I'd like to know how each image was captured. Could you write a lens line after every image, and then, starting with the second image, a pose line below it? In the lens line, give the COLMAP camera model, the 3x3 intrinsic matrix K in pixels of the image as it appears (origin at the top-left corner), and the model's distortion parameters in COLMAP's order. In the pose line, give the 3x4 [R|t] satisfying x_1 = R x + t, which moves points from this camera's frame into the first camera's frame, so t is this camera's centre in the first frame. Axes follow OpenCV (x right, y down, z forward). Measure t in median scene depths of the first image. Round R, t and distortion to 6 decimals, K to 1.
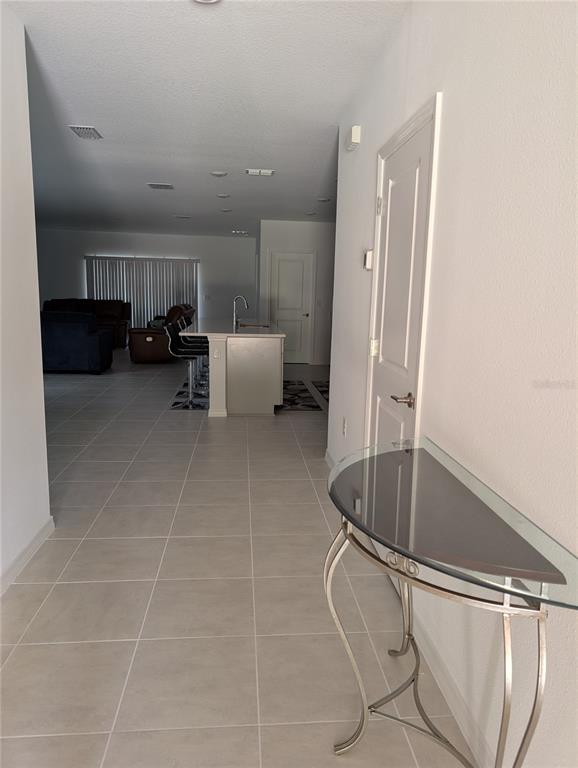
lens RADIAL K [[541.2, 0, 288.9], [0, 541.2, 384.3], [0, 0, 1]] dist [-0.006686, -0.001110]
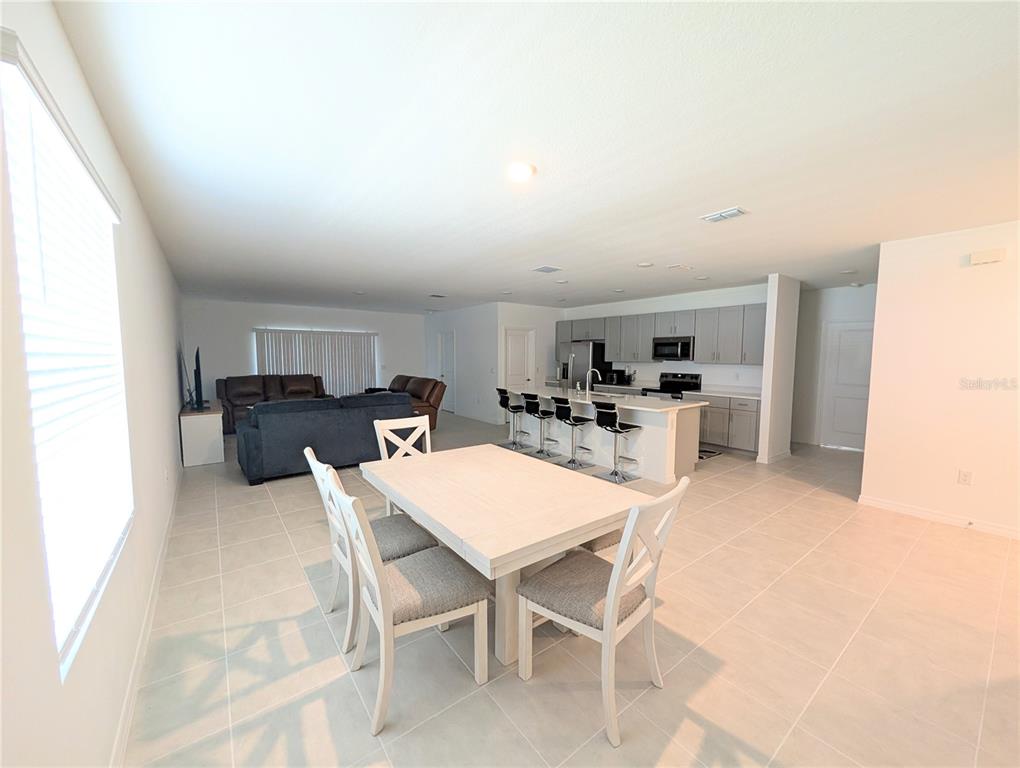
lens RADIAL K [[394.0, 0, 509.4], [0, 394.0, 385.6], [0, 0, 1]] dist [0.000499, 0.000015]
pose [[0.846222, -0.066631, 0.528647, -0.366301], [0.110571, 0.992512, -0.051897, -0.057789], [-0.521231, 0.102370, 0.847254, 0.212628]]
